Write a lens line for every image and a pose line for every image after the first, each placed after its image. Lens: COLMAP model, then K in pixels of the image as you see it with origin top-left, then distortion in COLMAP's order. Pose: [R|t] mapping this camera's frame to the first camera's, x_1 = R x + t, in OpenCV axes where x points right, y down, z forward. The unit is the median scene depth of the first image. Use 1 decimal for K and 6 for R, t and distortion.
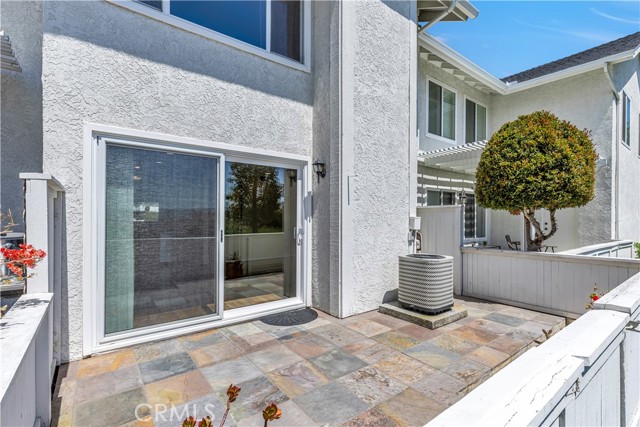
lens RADIAL K [[302.0, 0, 319.2], [0, 302.0, 216.8], [0, 0, 1]] dist [0.005105, 0.001311]
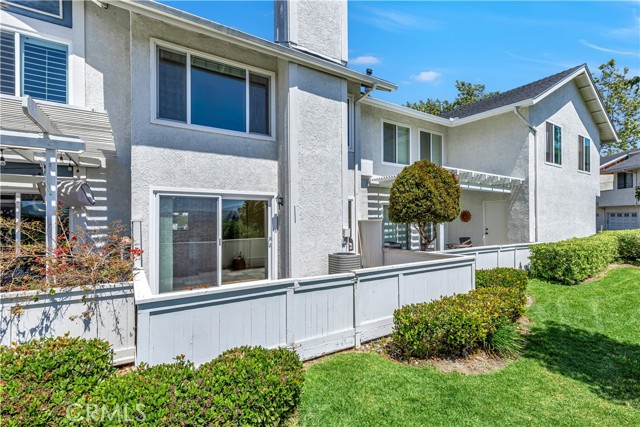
lens RADIAL K [[302.0, 0, 321.3], [0, 302.0, 215.3], [0, 0, 1]] dist [0.005105, 0.001311]
pose [[0.996622, -0.010076, -0.081510, 0.357817], [0.009468, 0.999924, -0.007842, -0.064322], [0.081583, 0.007044, 0.996642, -0.620079]]
